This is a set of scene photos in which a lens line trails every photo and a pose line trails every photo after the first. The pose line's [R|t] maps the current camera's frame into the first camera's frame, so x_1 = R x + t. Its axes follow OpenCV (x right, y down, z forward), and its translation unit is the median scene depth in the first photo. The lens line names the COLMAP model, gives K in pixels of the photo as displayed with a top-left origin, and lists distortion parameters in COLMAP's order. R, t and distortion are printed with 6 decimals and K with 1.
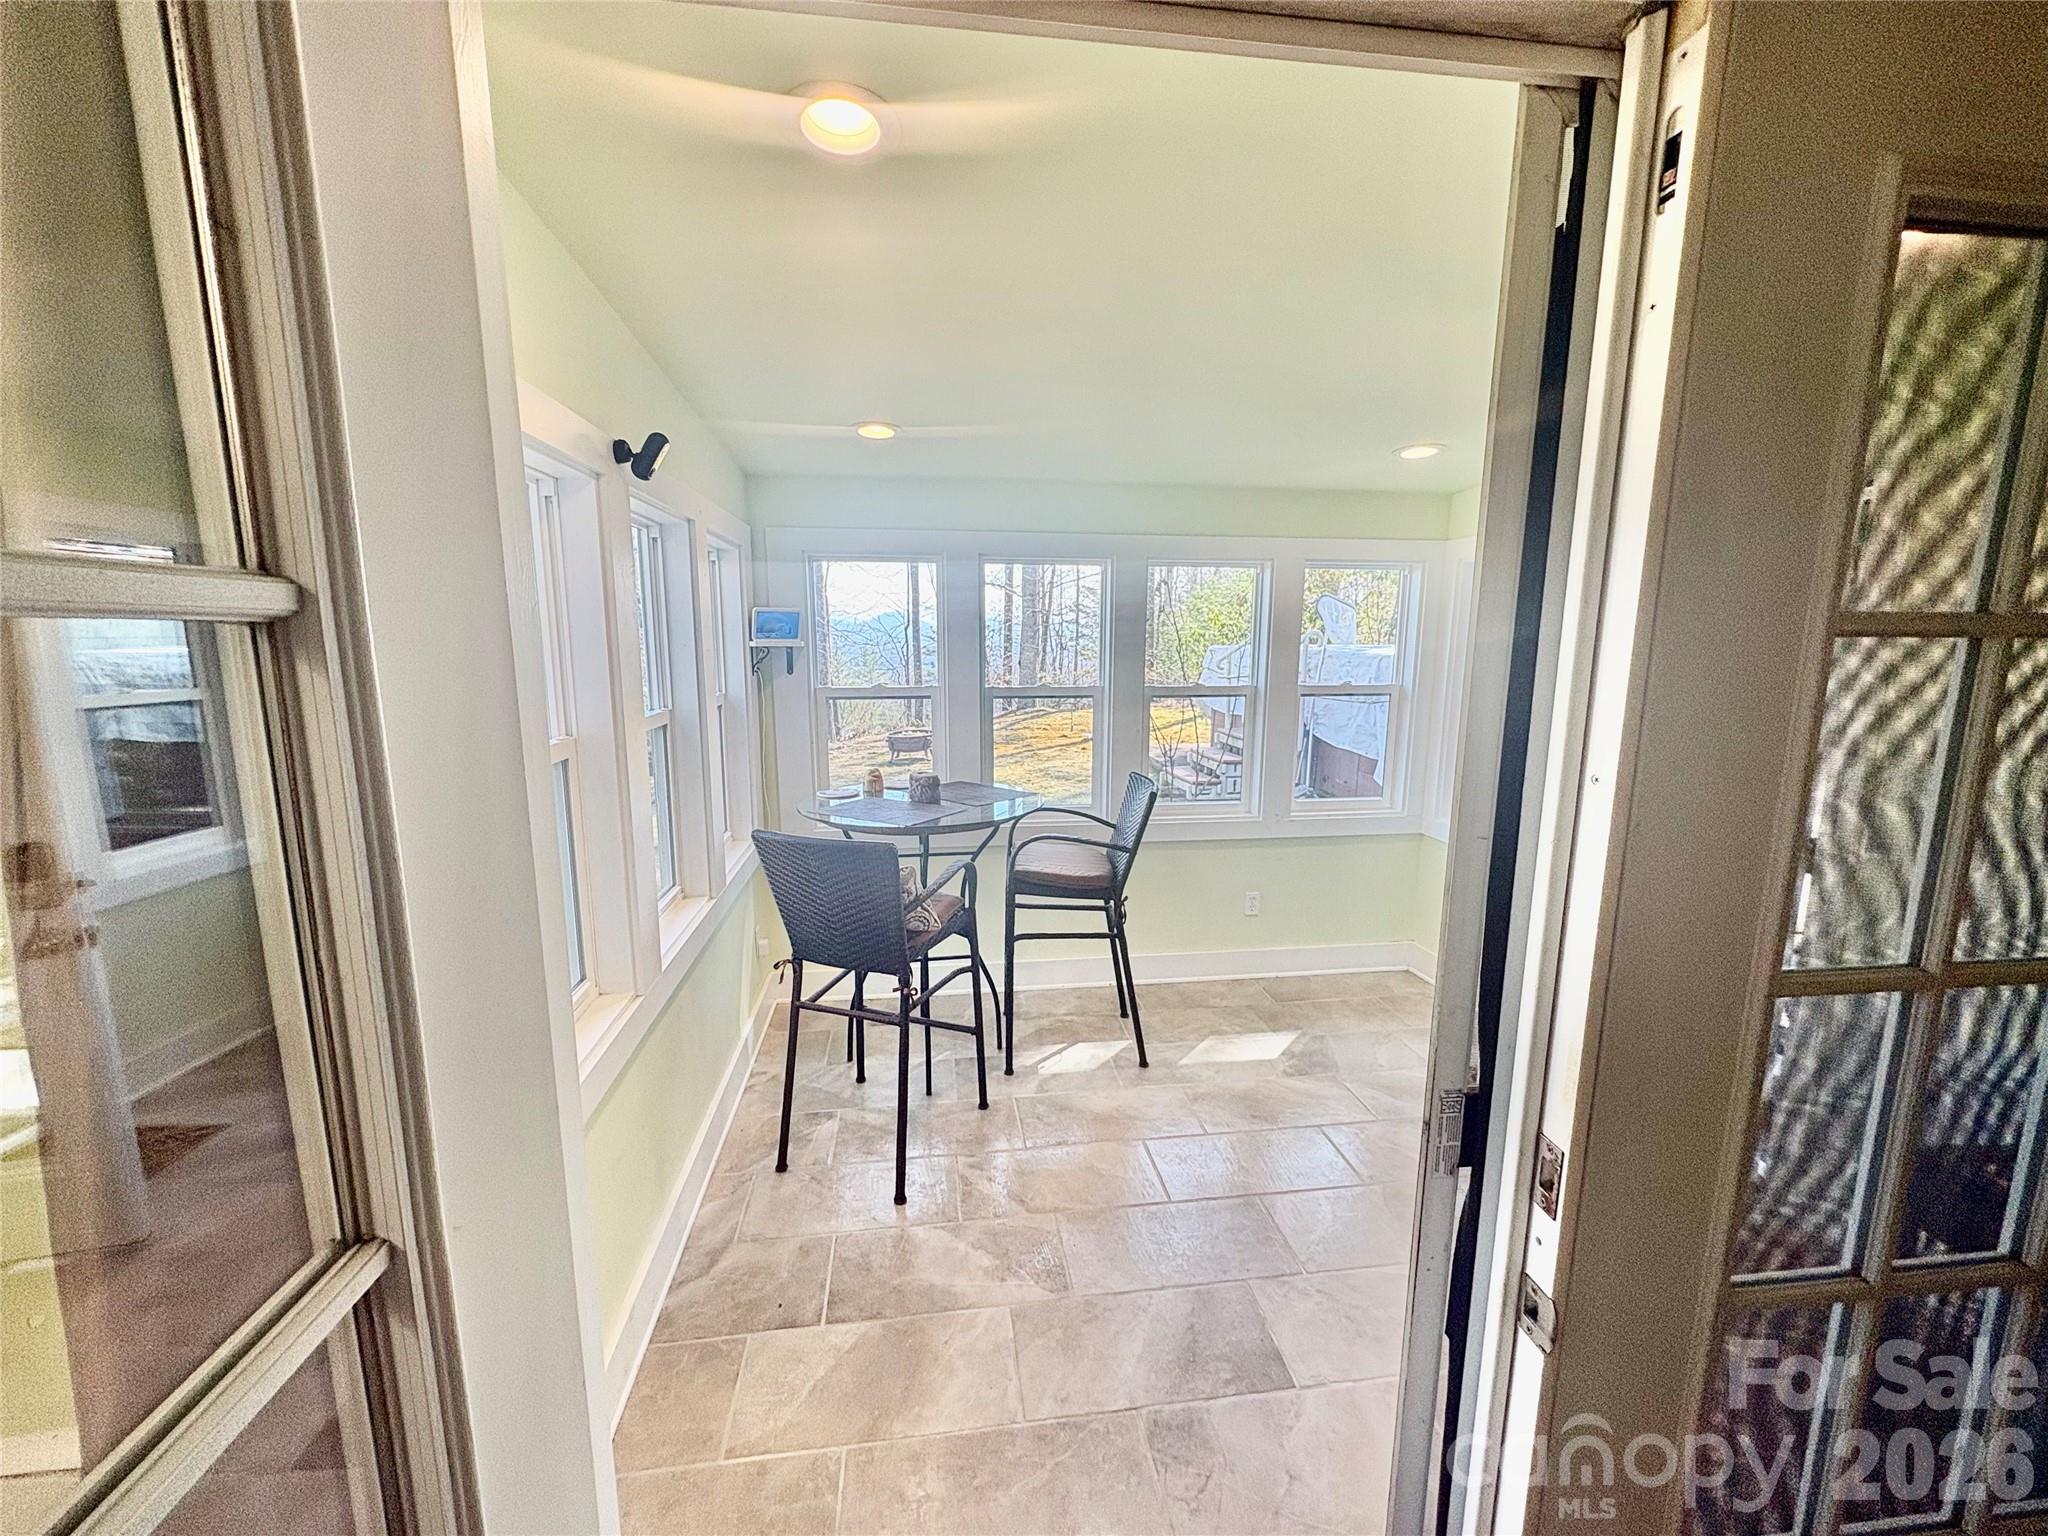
lens RADIAL K [[810.4, 0, 1021.6], [0, 810.4, 771.3], [0, 0, 1]] dist [0.002625, -0.001050]
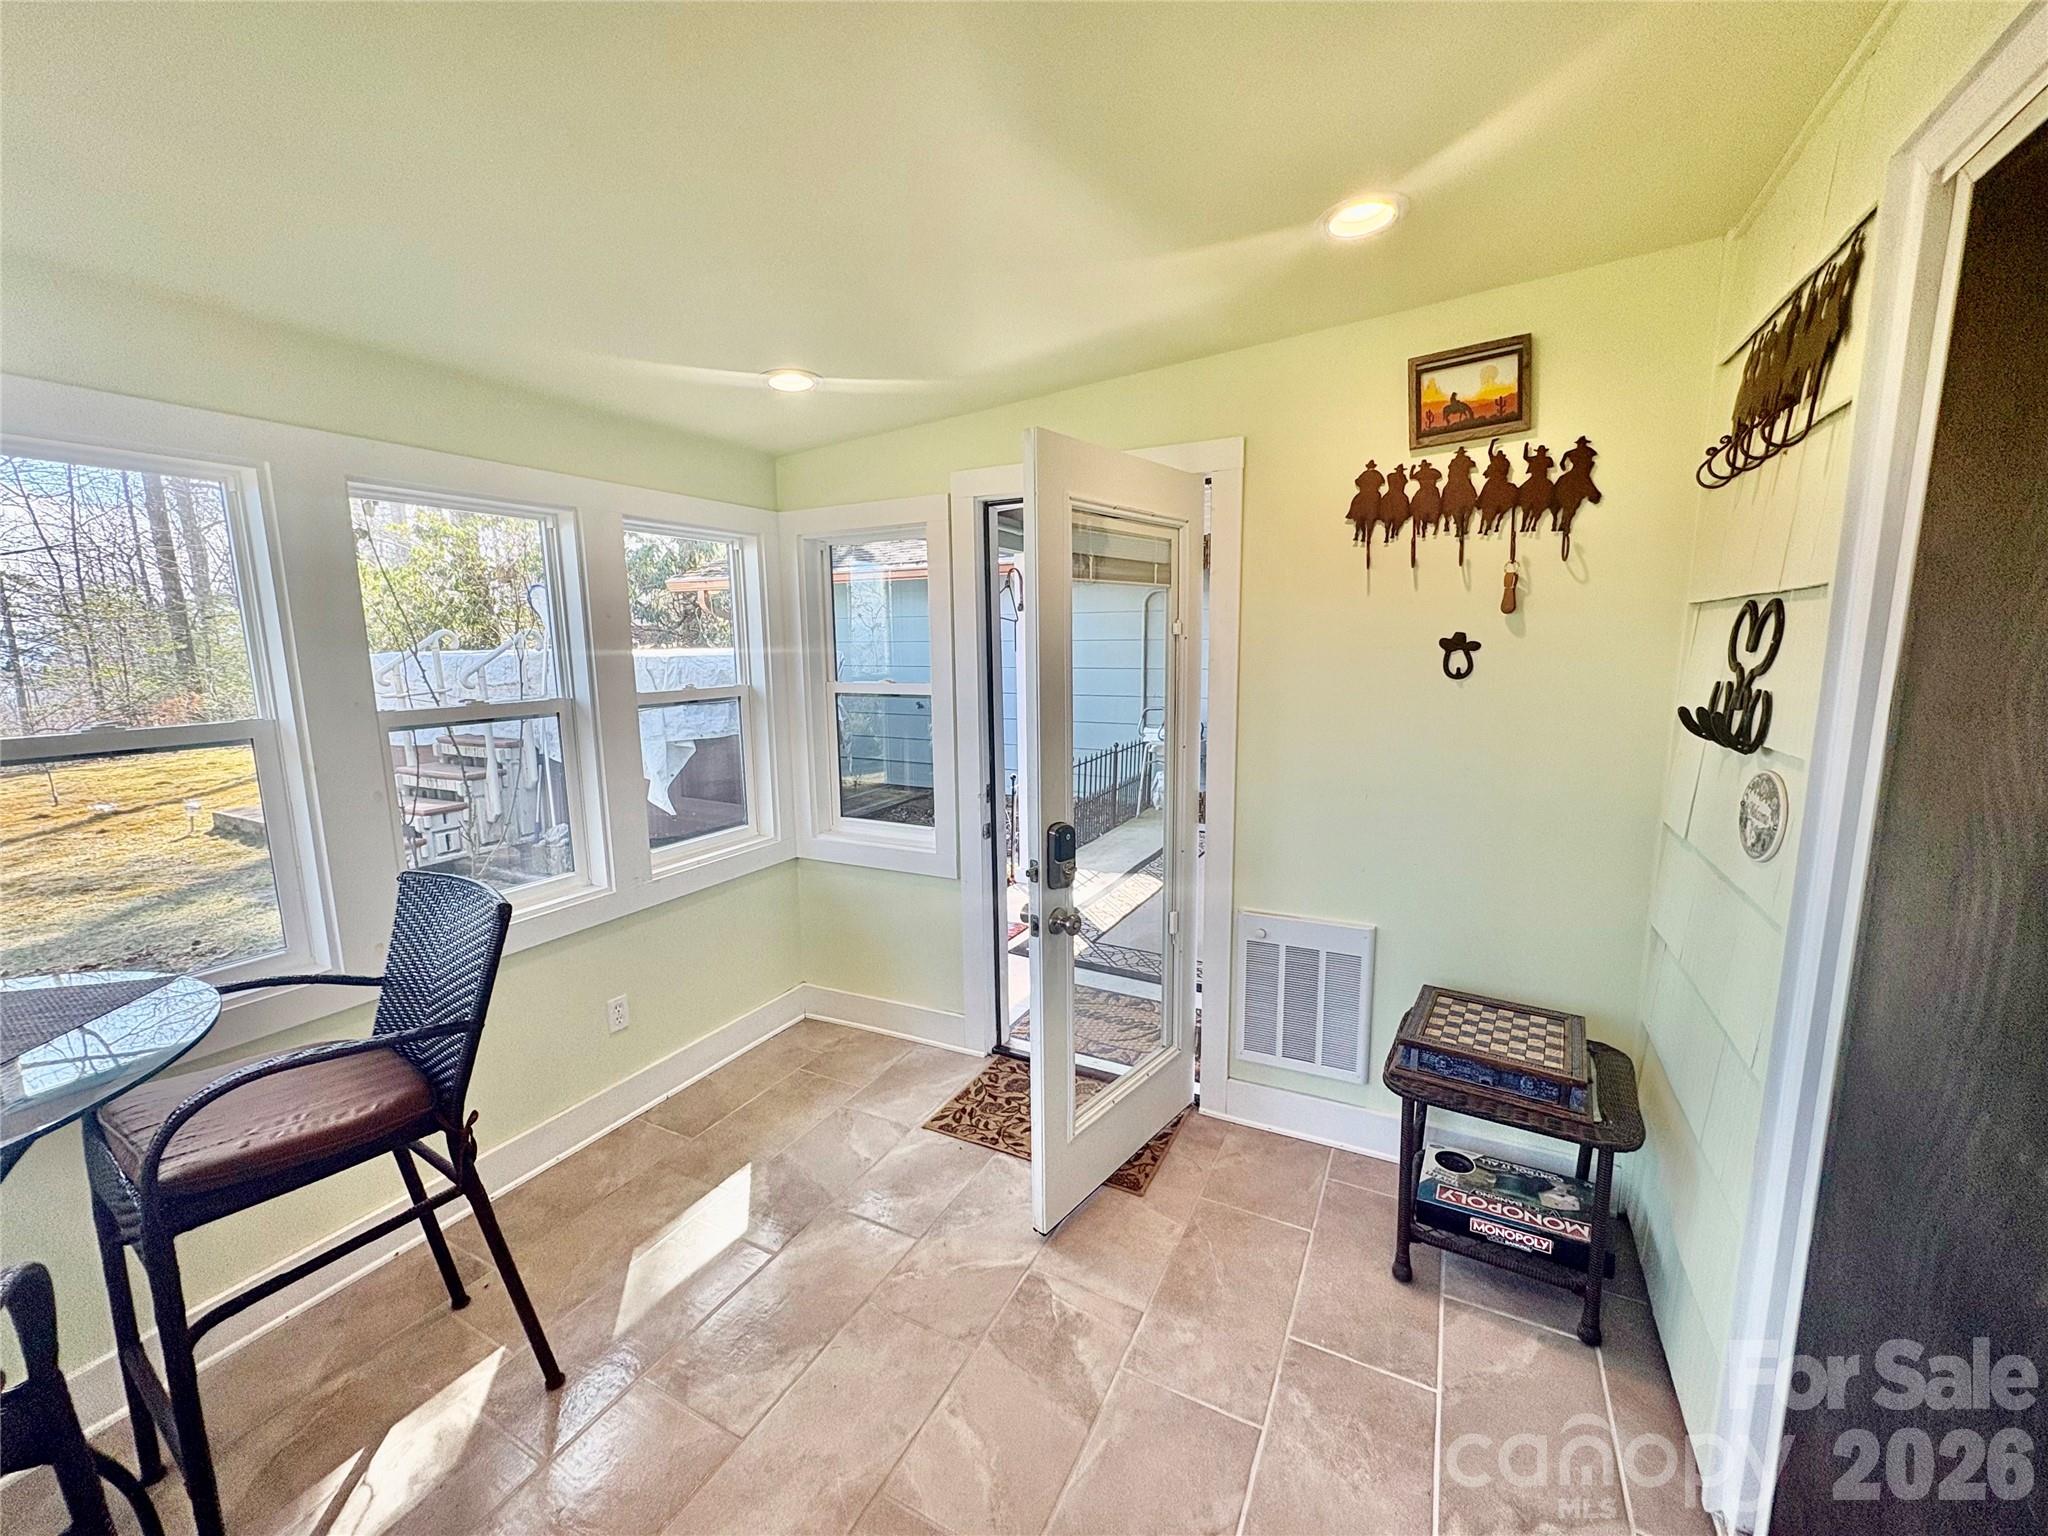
lens RADIAL K [[810.4, 0, 1030.8], [0, 810.4, 777.7], [0, 0, 1]] dist [0.002625, -0.001050]
pose [[0.568713, -0.143213, 0.809973, -0.047444], [0.145755, 0.986689, 0.072119, -0.034612], [-0.809519, 0.077043, 0.582016, 0.325034]]
